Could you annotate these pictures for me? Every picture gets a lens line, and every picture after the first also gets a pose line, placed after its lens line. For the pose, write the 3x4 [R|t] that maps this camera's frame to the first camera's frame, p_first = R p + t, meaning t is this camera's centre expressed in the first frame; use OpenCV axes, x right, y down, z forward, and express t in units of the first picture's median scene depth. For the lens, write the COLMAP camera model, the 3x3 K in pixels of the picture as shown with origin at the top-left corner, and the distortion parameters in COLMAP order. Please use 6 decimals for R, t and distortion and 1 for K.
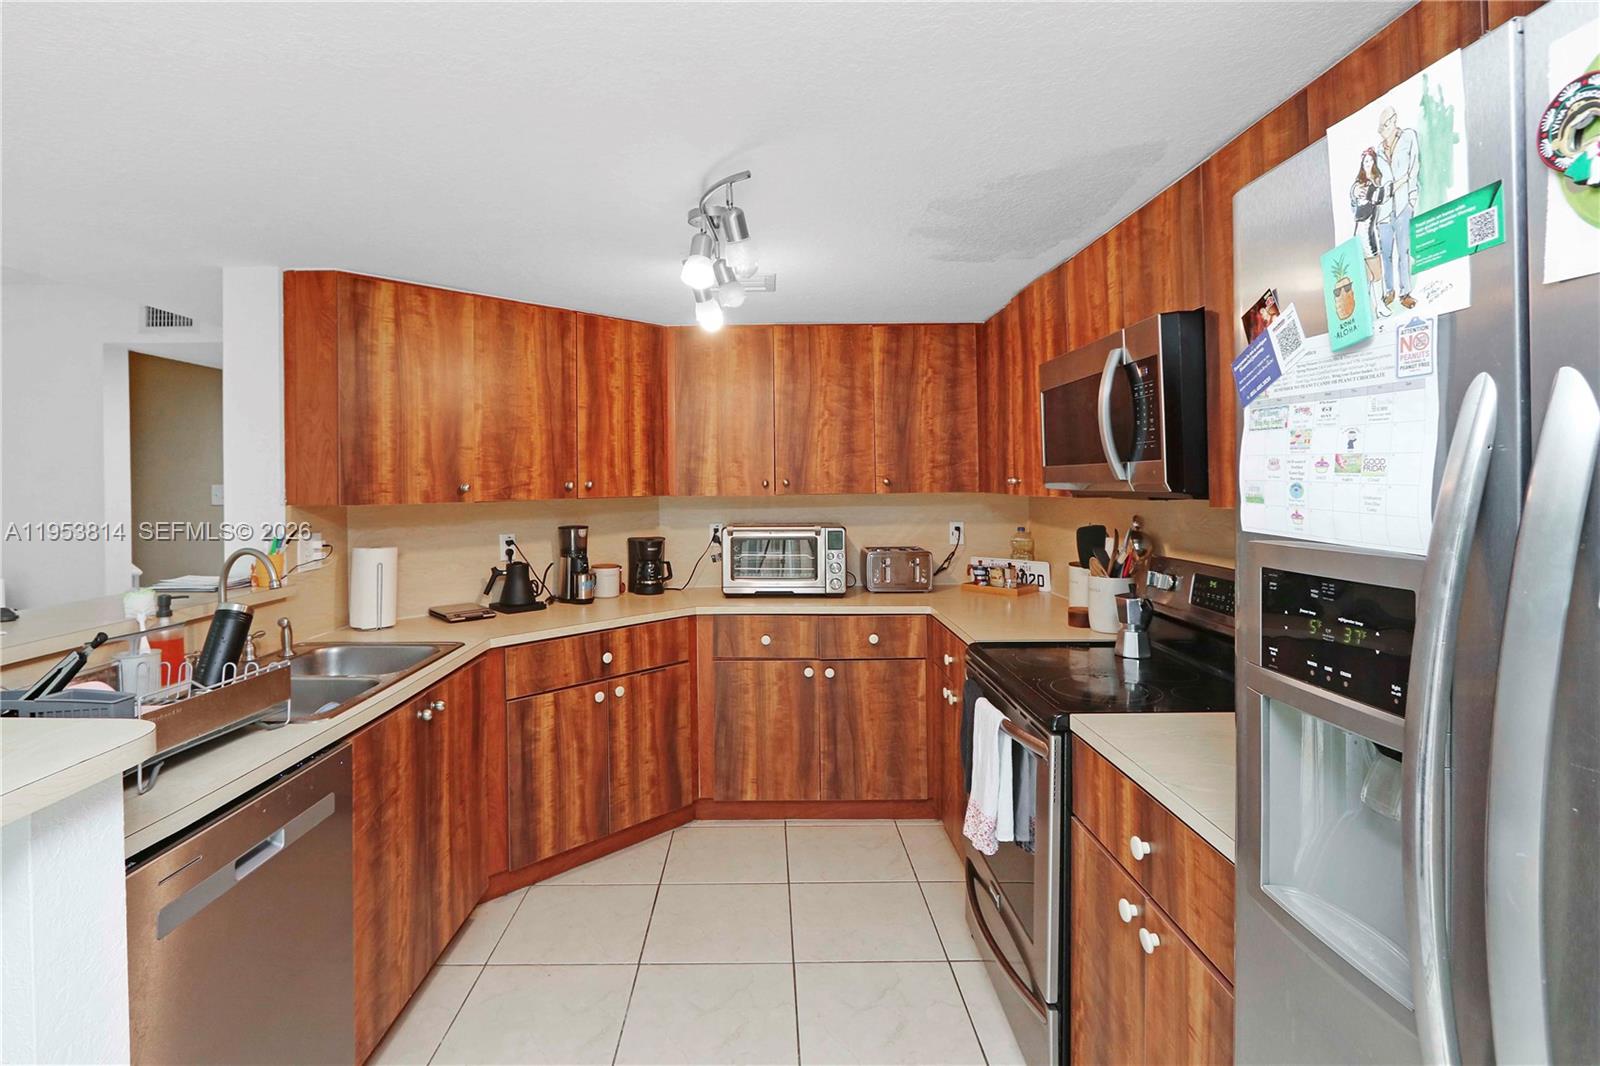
lens RADIAL K [[785.1, 0, 747.9], [0, 785.1, 481.6], [0, 0, 1]] dist [-0.000253, 0.000552]
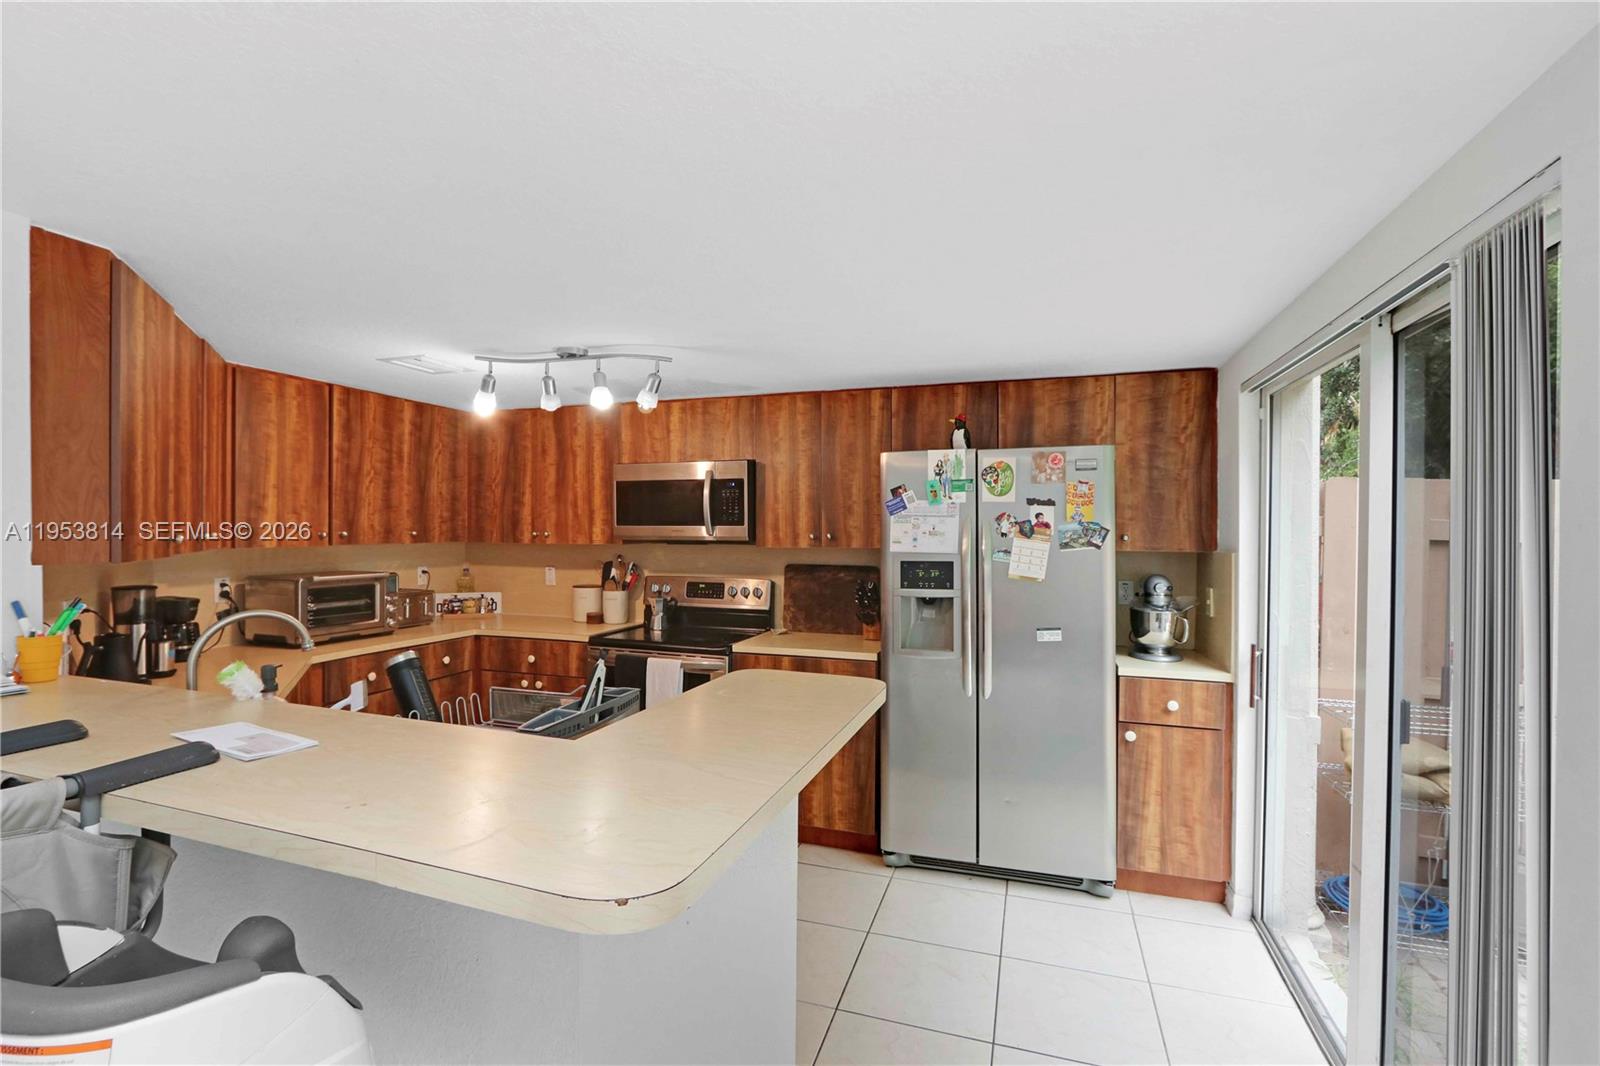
lens RADIAL K [[706.0, 0, 798.4], [0, 706.0, 535.4], [0, 0, 1]] dist [-0.002819, 0.000092]
pose [[0.316464, 0.003577, 0.948598, -0.664375], [-0.007701, 0.999970, -0.001201, -0.000337], [-0.948573, -0.006925, 0.316482, 0.108430]]
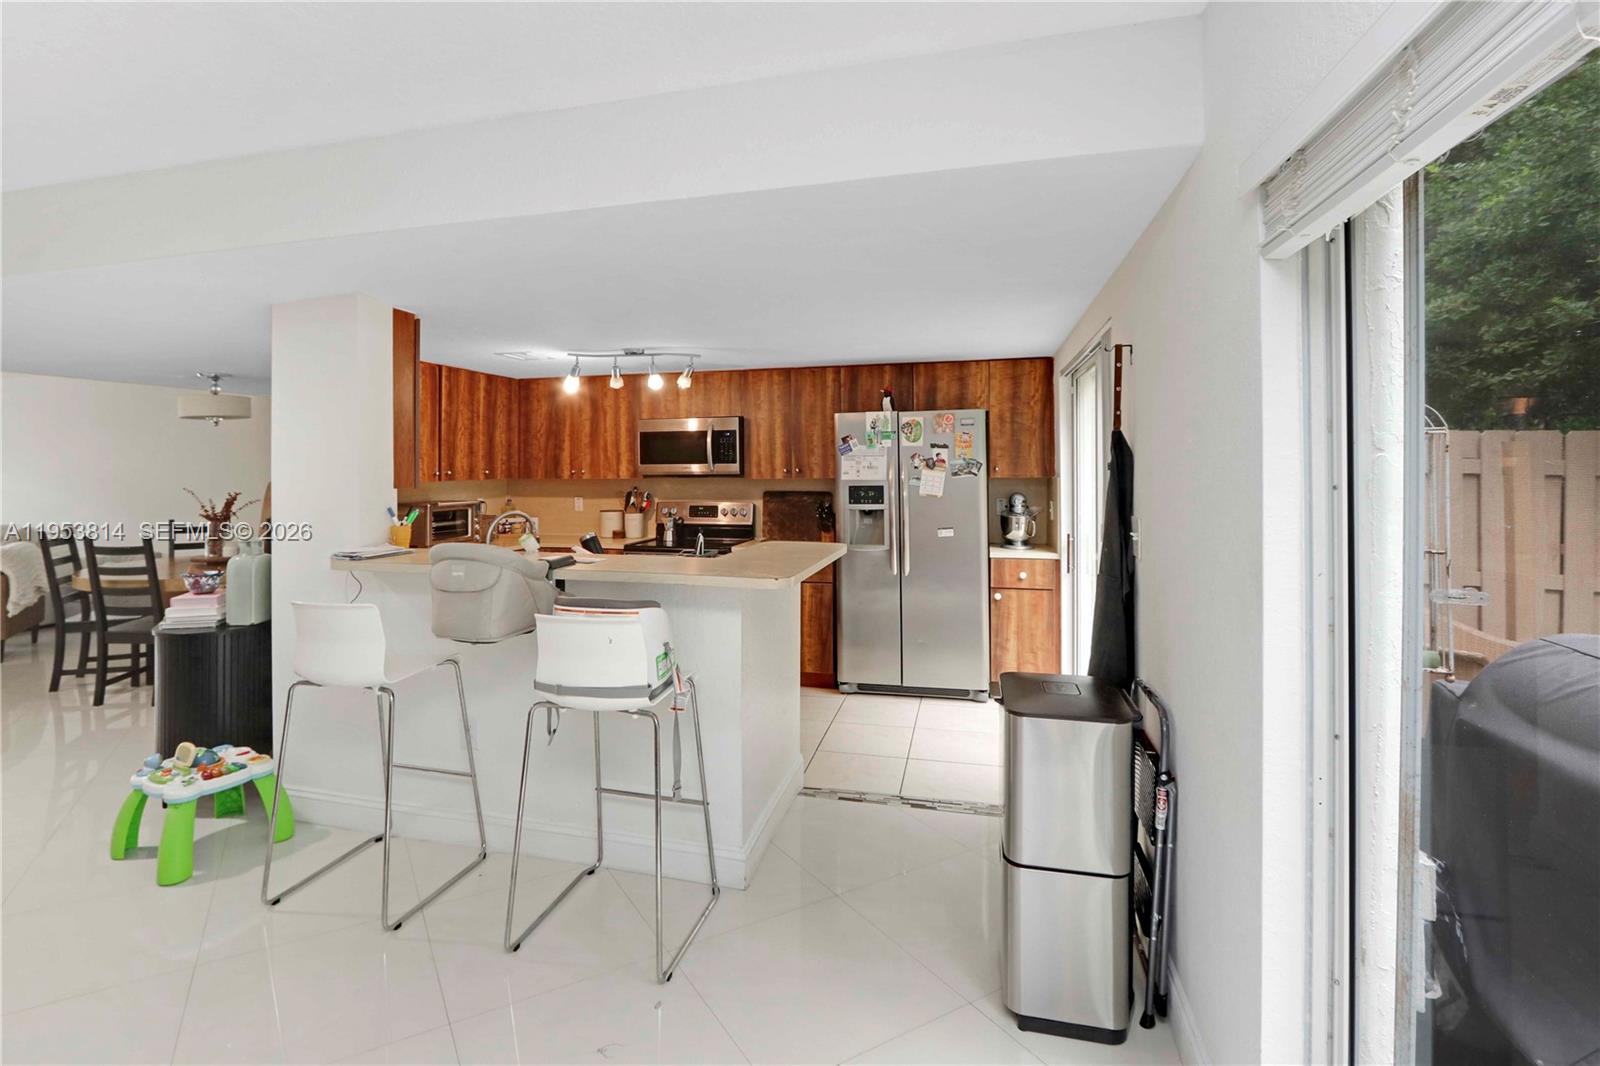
lens RADIAL K [[706.0, 0, 776.7], [0, 706.0, 475.1], [0, 0, 1]] dist [-0.002819, 0.000092]
pose [[0.263269, -0.003278, 0.964717, -1.071146], [0.004353, 0.999988, 0.002210, 0.005328], [-0.964713, 0.003618, 0.263280, 0.052251]]
